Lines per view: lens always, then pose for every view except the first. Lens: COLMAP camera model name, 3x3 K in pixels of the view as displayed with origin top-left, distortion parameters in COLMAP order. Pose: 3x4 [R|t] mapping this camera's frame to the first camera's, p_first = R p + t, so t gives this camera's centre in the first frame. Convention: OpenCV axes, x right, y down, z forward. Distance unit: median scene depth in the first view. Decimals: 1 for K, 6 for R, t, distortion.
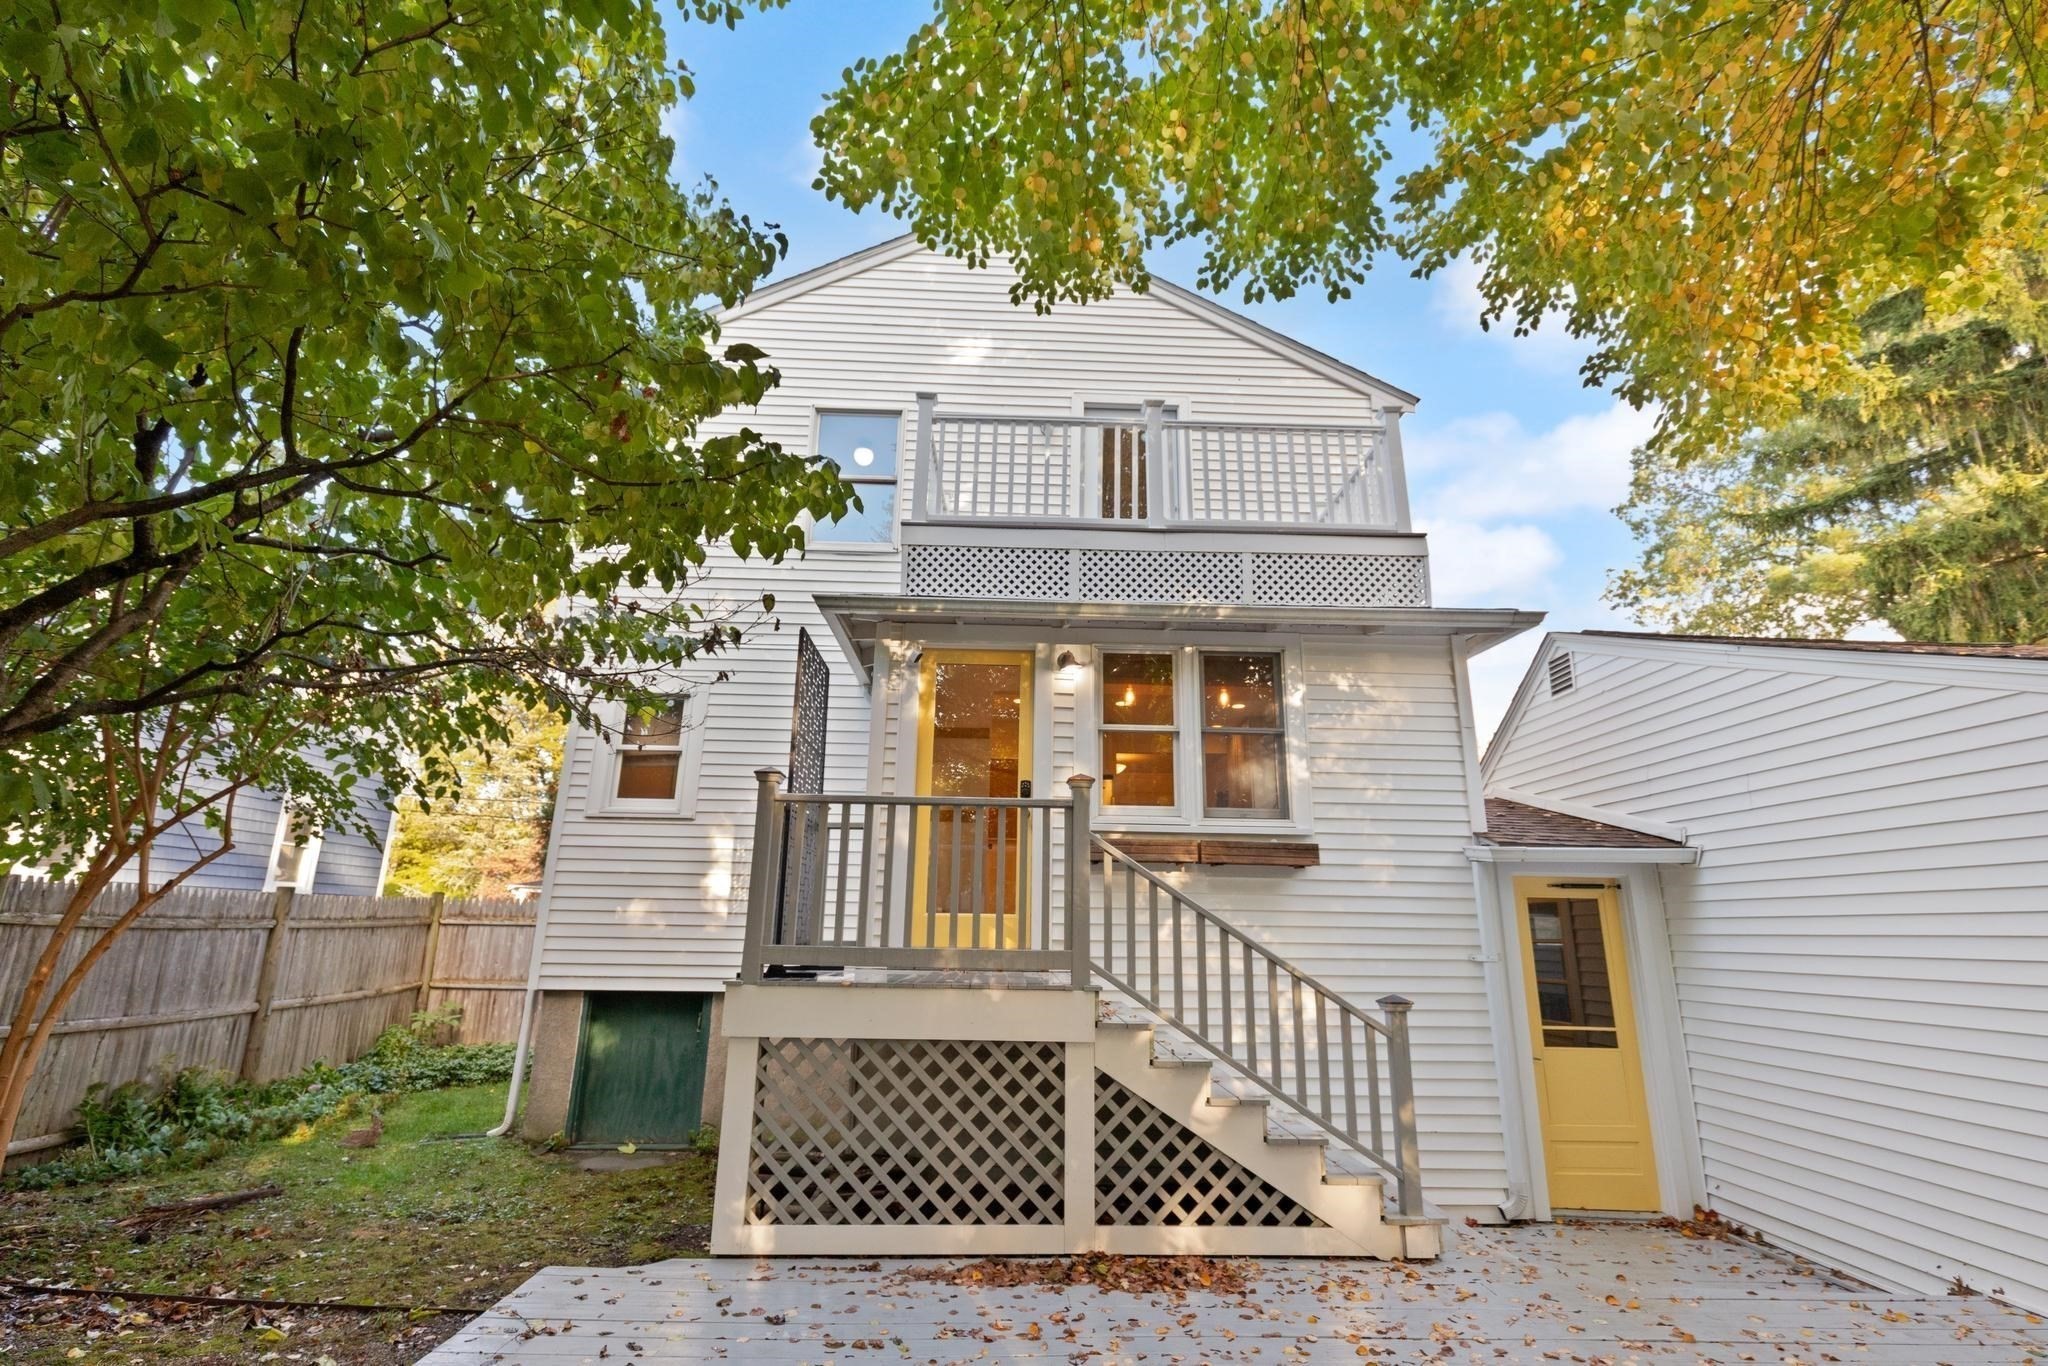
lens RADIAL K [[954.6, 0, 1054.1], [0, 954.6, 684.4], [0, 0, 1]] dist [0.002296, 0.001733]
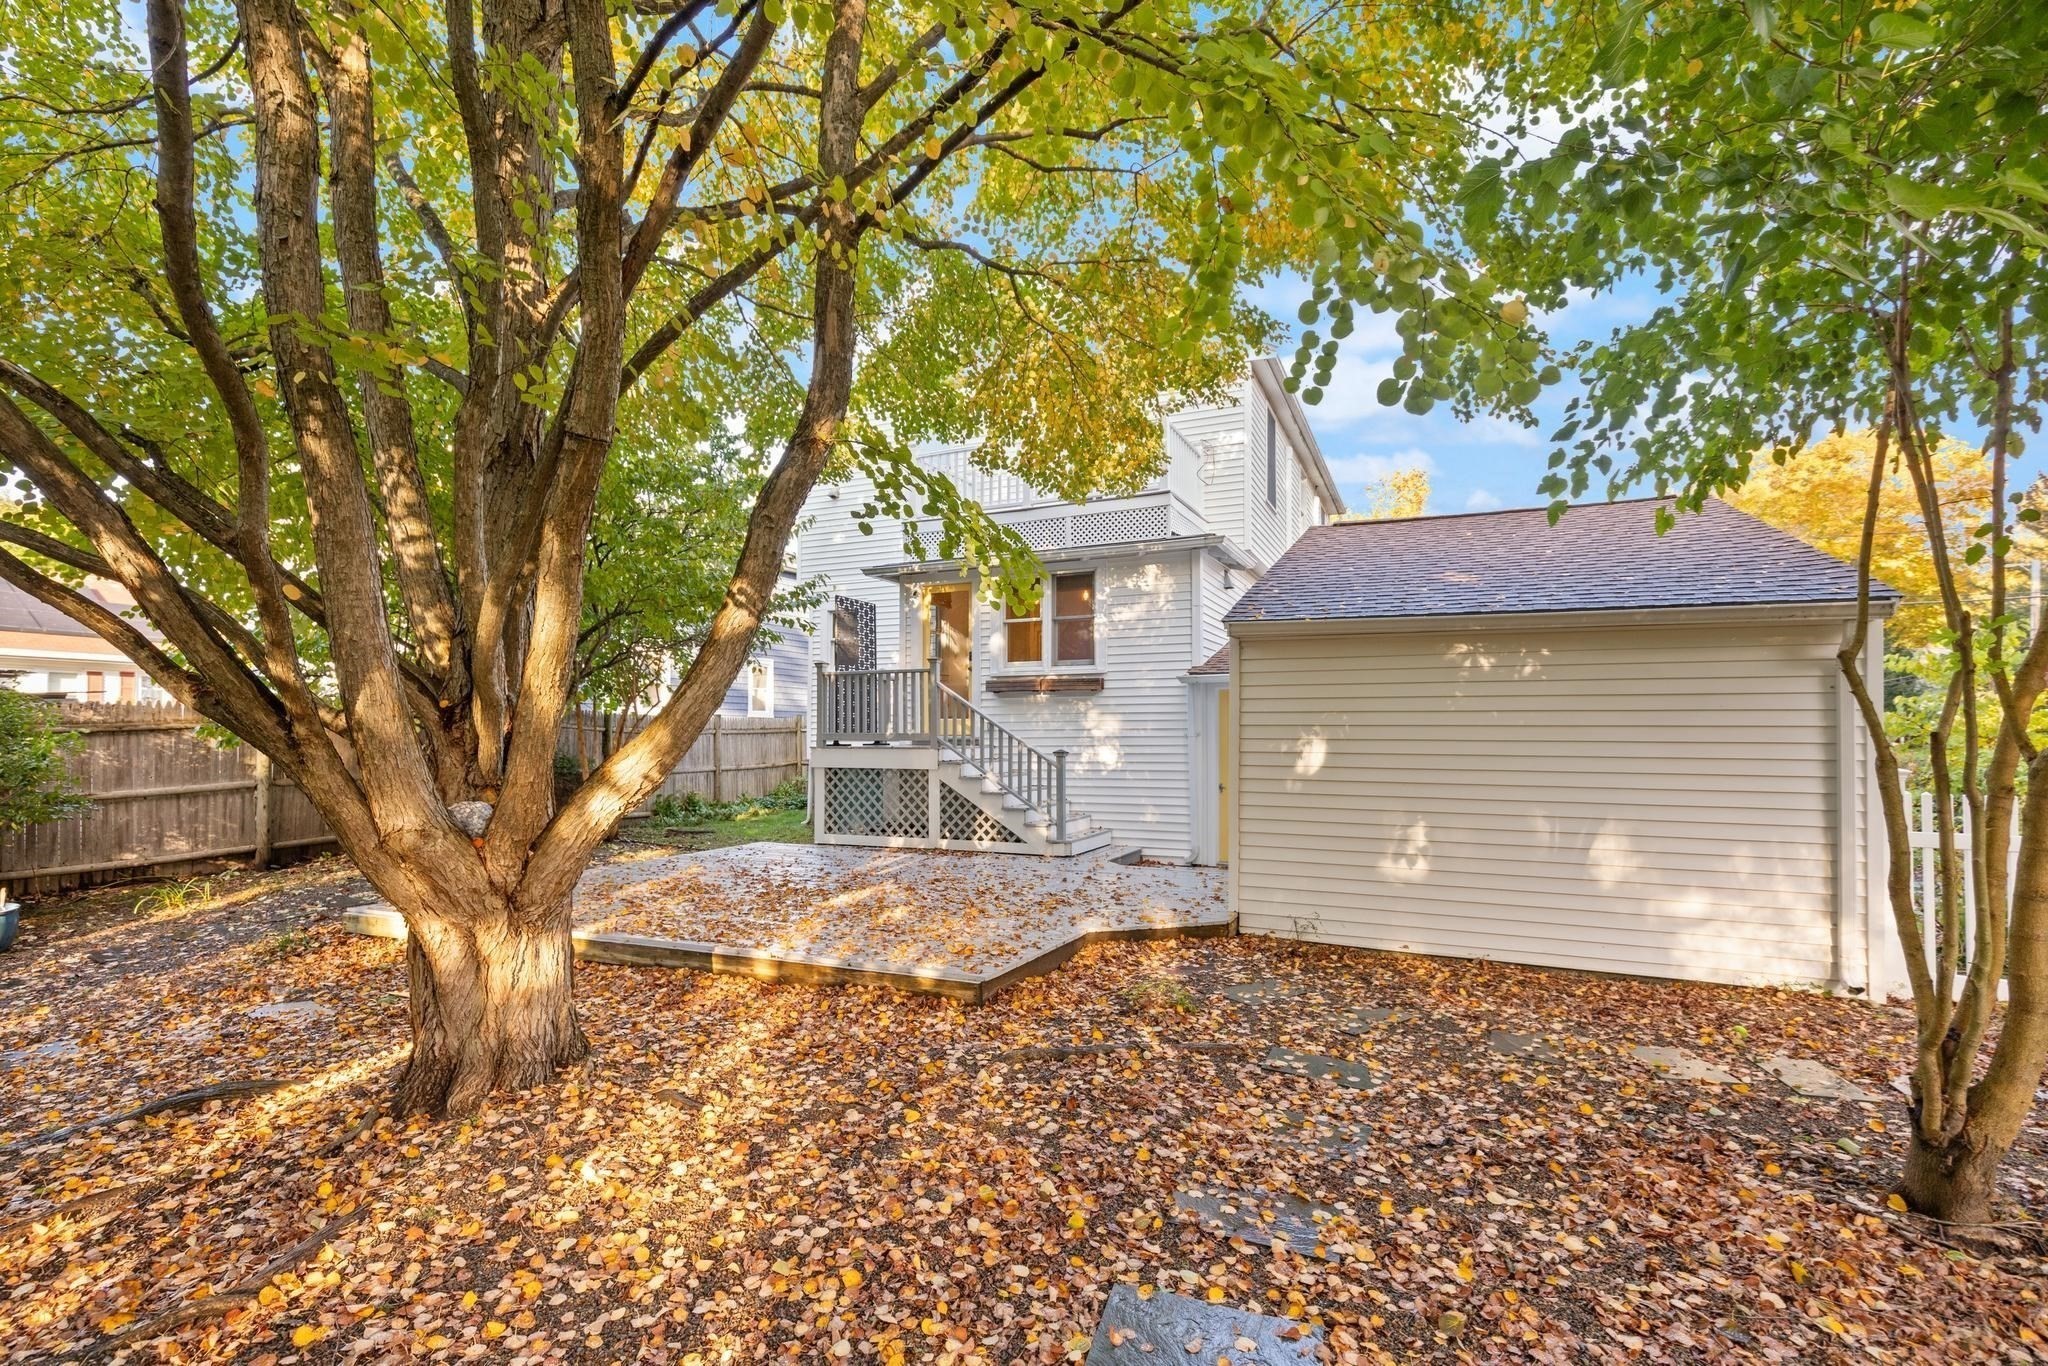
lens RADIAL K [[954.6, 0, 1050.0], [0, 954.6, 727.3], [0, 0, 1]] dist [0.002296, 0.001733]
pose [[0.902207, -0.021719, -0.430755, 1.329946], [0.123400, 0.969980, 0.209552, -0.195078], [0.413272, -0.242215, 0.877803, -0.960079]]
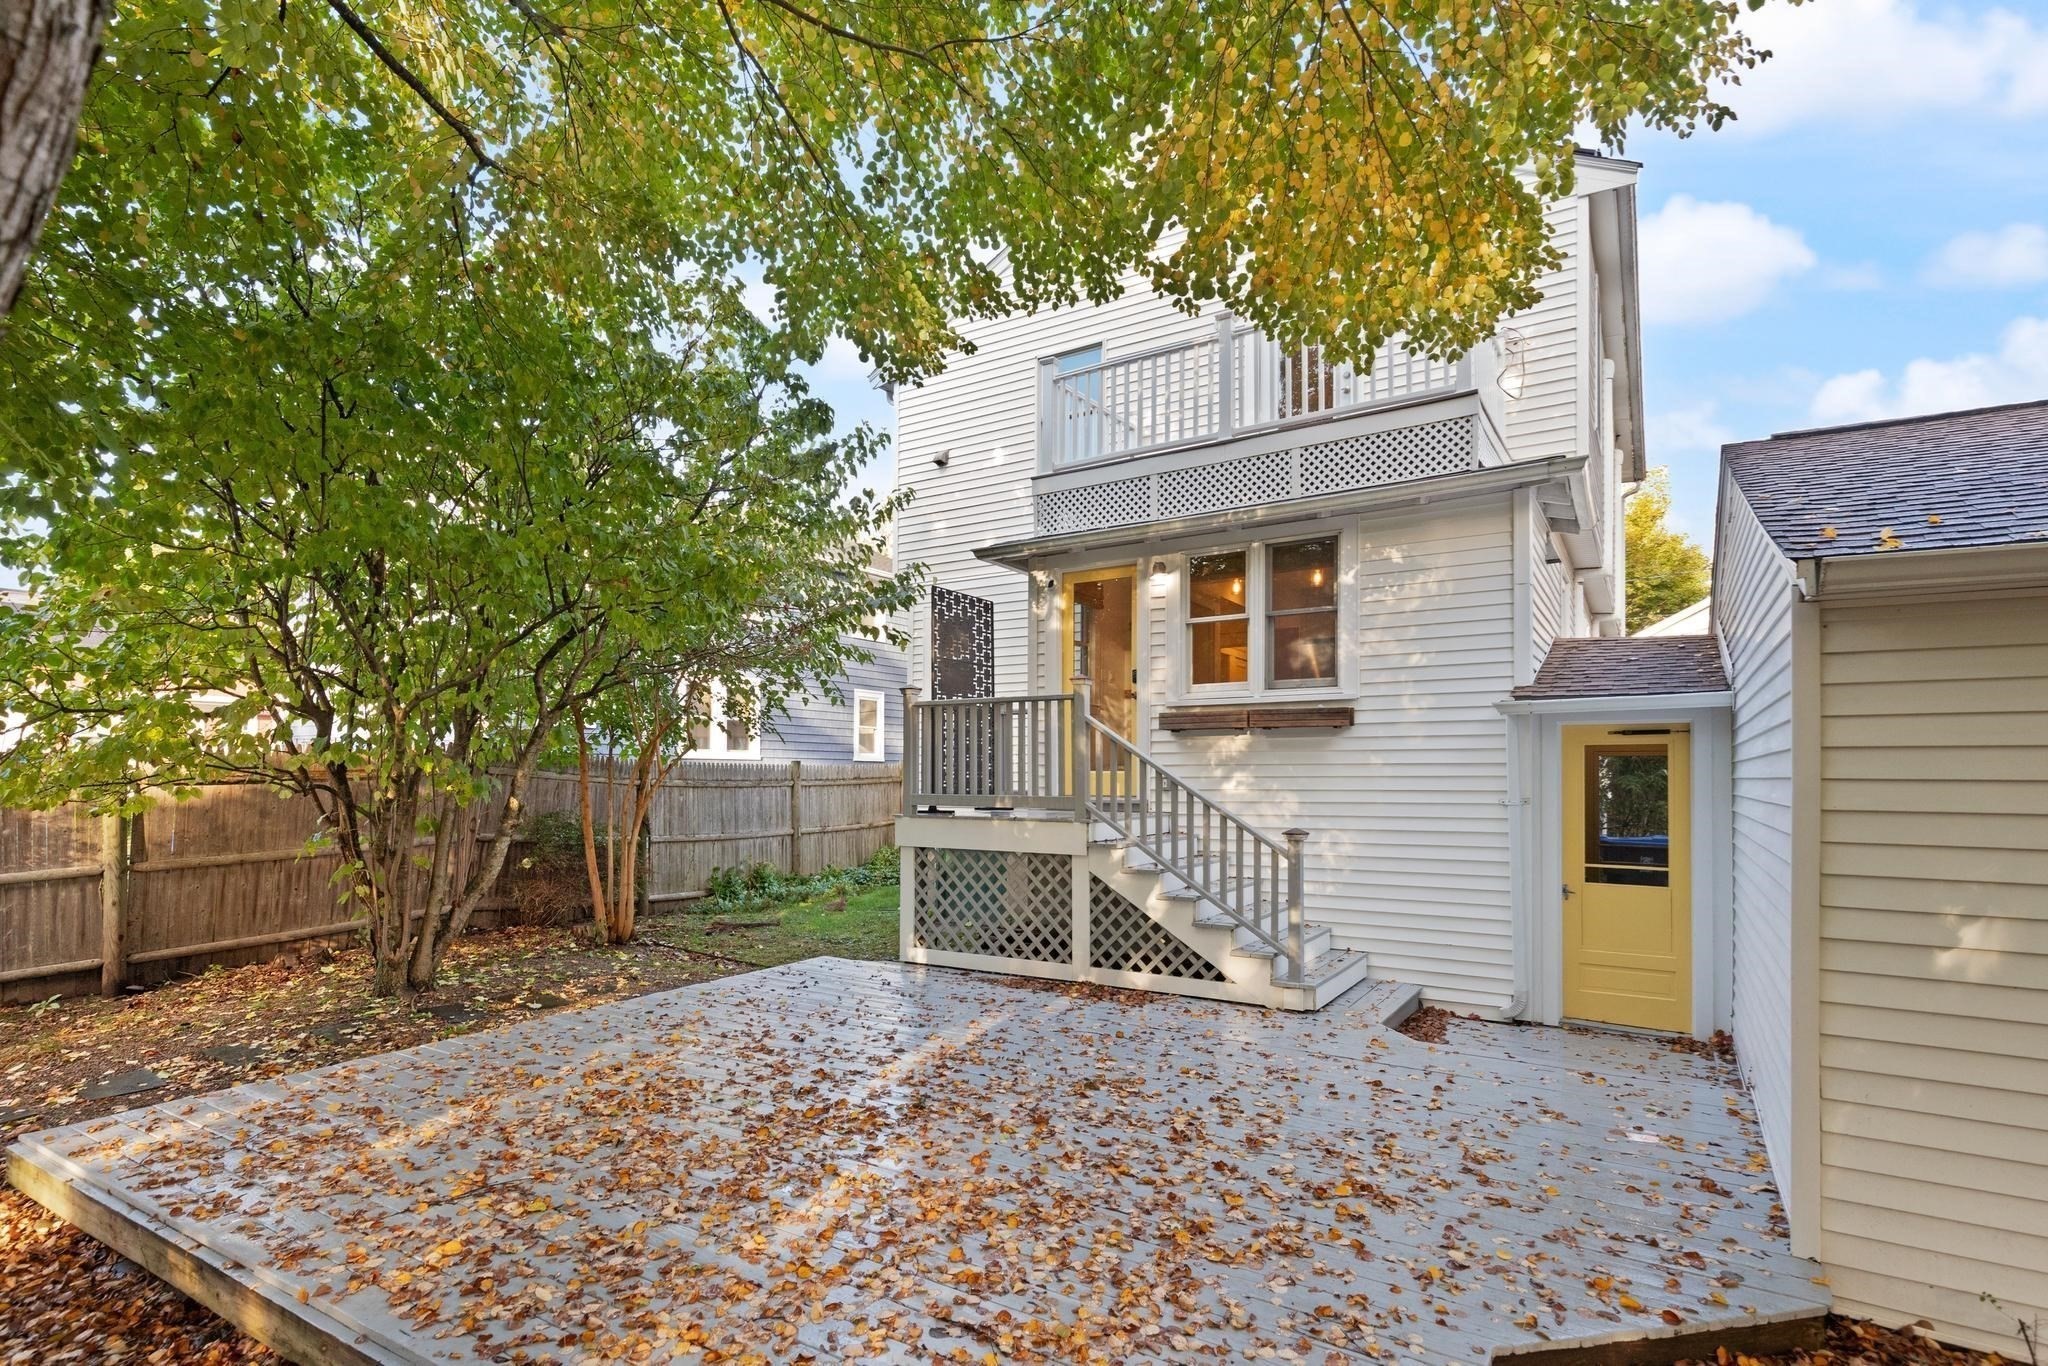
lens RADIAL K [[1016.0, 0, 1042.4], [0, 1016.0, 778.5], [0, 0, 1]] dist [0.026314, -0.000175]
pose [[0.827869, -0.014625, -0.560731, 0.879675], [0.153362, 0.967472, 0.201193, -0.073185], [0.539549, -0.252556, 0.803183, -0.285822]]
